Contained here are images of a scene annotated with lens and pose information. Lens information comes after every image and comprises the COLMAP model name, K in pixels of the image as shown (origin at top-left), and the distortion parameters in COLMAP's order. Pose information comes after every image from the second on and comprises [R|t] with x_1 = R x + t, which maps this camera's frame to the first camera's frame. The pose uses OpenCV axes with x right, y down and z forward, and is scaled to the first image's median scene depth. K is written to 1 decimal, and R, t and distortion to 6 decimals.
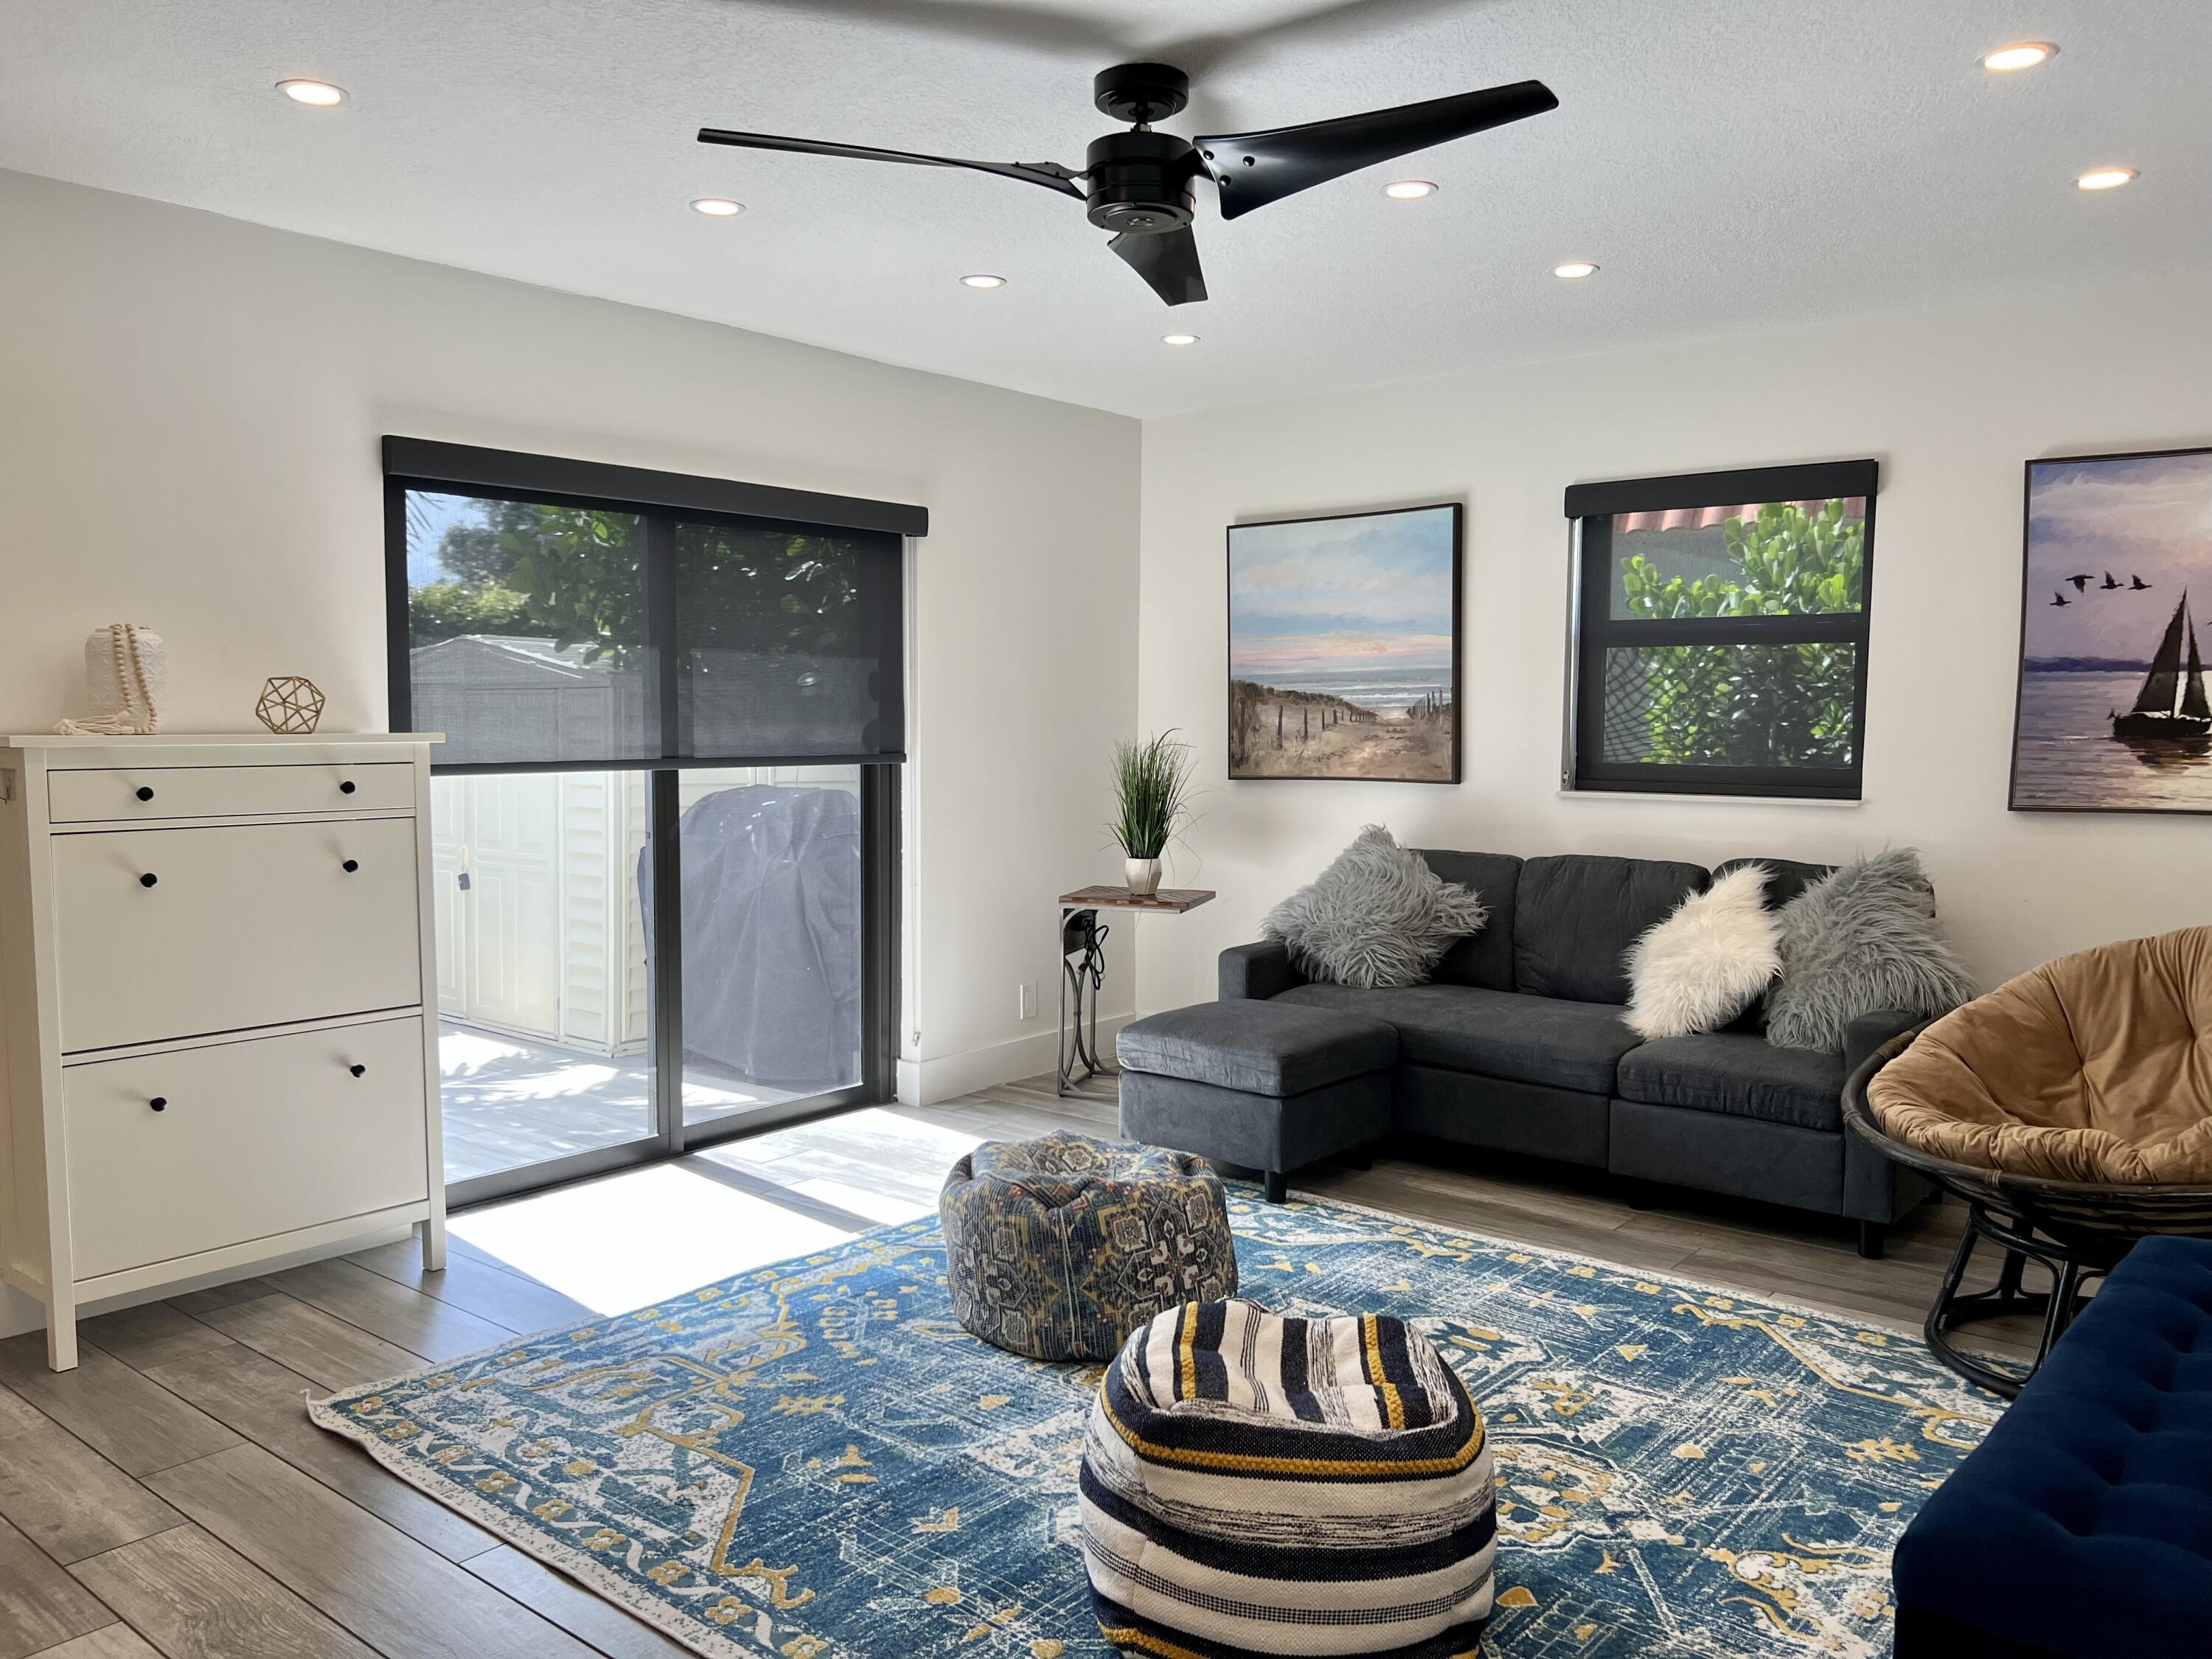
lens RADIAL K [[1673.2, 0, 1106.8], [0, 1673.2, 830.2], [0, 0, 1]] dist [0.037532, -0.055997]
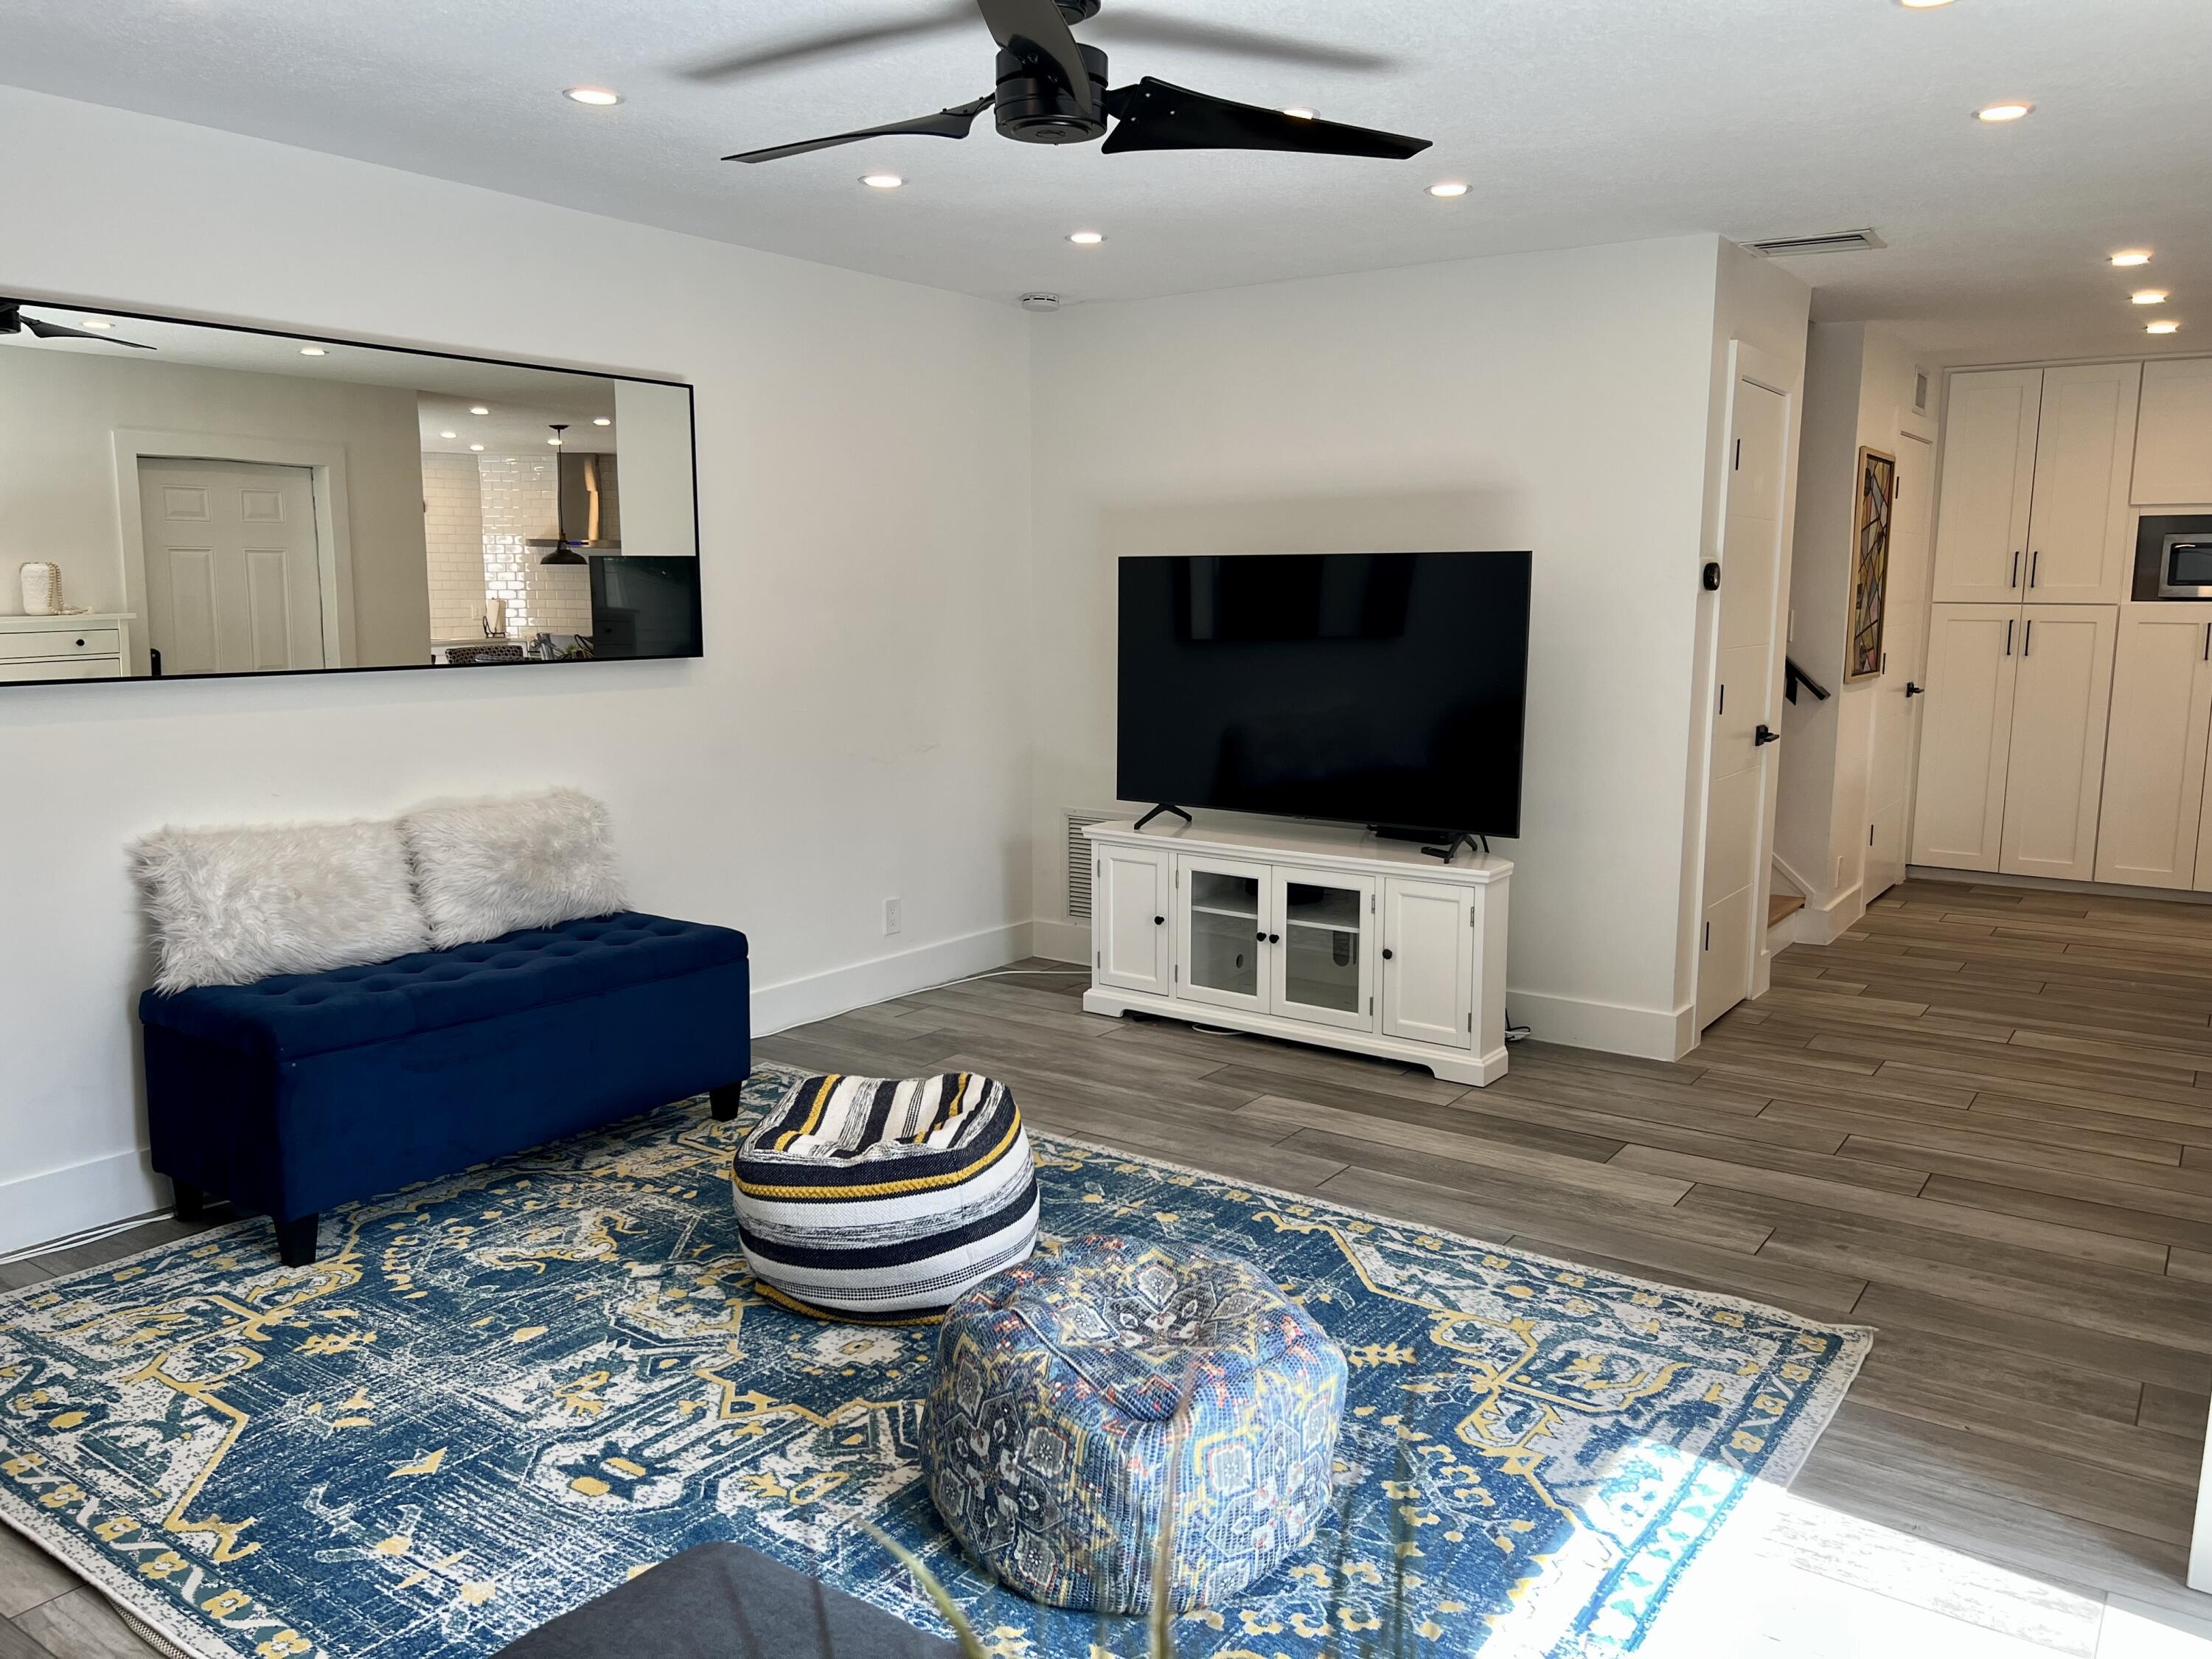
lens RADIAL K [[1673.2, 0, 1099.5], [0, 1673.2, 837.5], [0, 0, 1]] dist [0.037532, -0.055997]
pose [[-0.997027, 0.000239, -0.077047, 0.061080], [-0.016938, 0.974852, 0.222208, -0.164669], [0.075163, 0.222852, -0.971950, 1.825352]]
